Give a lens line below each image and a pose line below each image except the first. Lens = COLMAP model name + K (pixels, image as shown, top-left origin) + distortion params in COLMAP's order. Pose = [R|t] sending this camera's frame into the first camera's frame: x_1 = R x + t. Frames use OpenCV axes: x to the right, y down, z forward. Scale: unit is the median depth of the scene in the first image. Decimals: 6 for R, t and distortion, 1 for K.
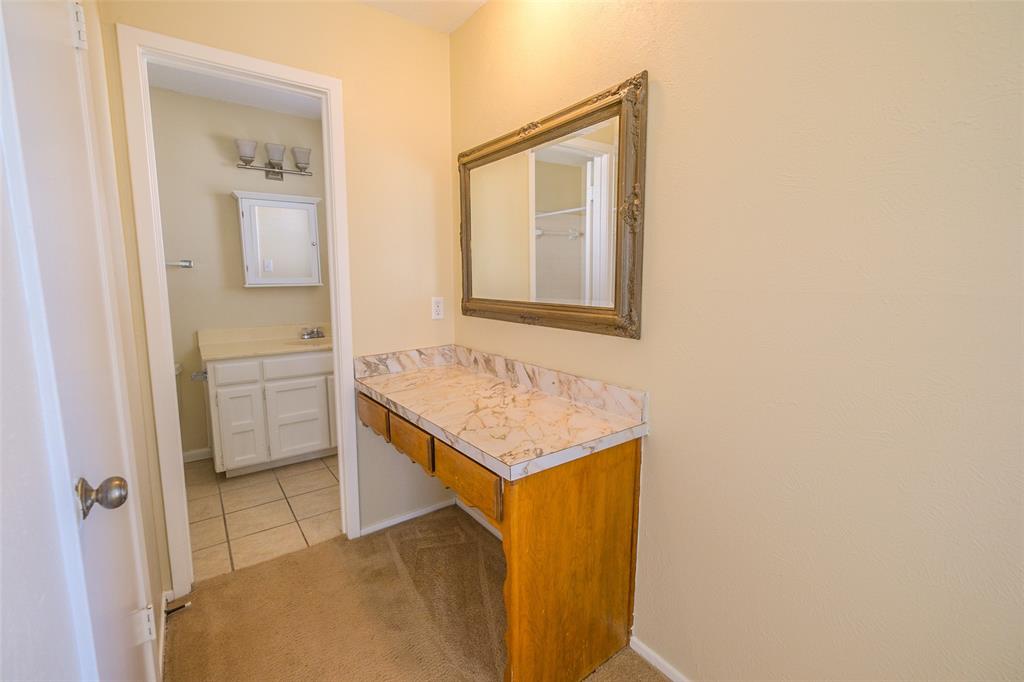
lens RADIAL K [[442.3, 0, 515.5], [0, 442.3, 337.0], [0, 0, 1]] dist [0.000556, -0.000318]
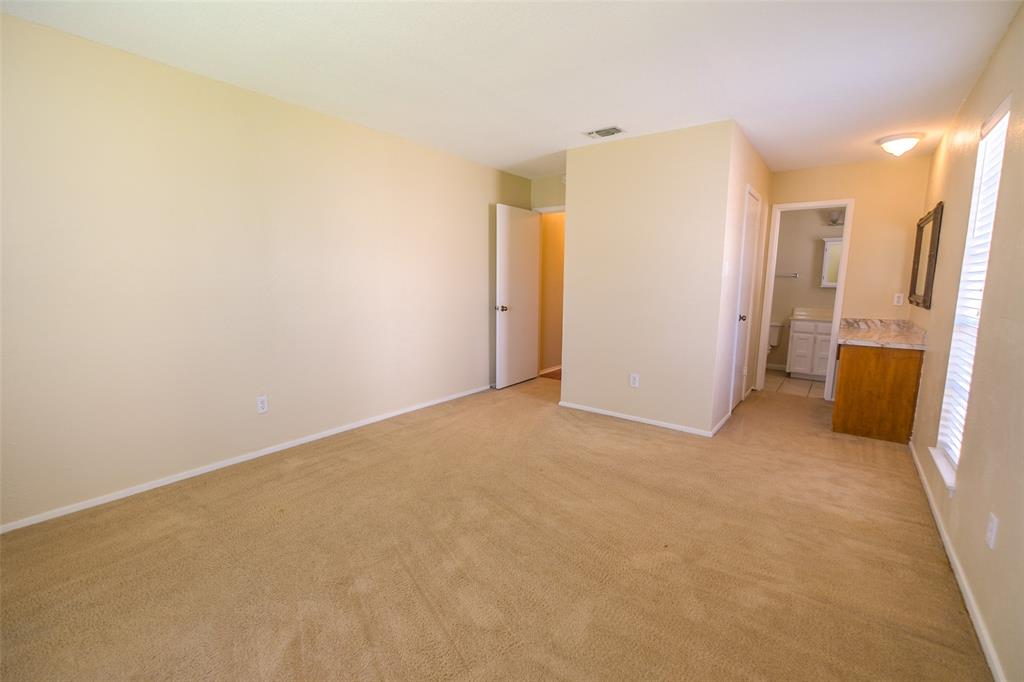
lens RADIAL K [[459.8, 0, 512.0], [0, 459.8, 341.0], [0, 0, 1]] dist [-0.003843, -0.000157]
pose [[0.294020, 0.129429, -0.946996, 1.217767], [-0.133217, 0.986667, 0.093490, 0.146568], [0.946470, 0.098669, 0.307342, -1.146861]]
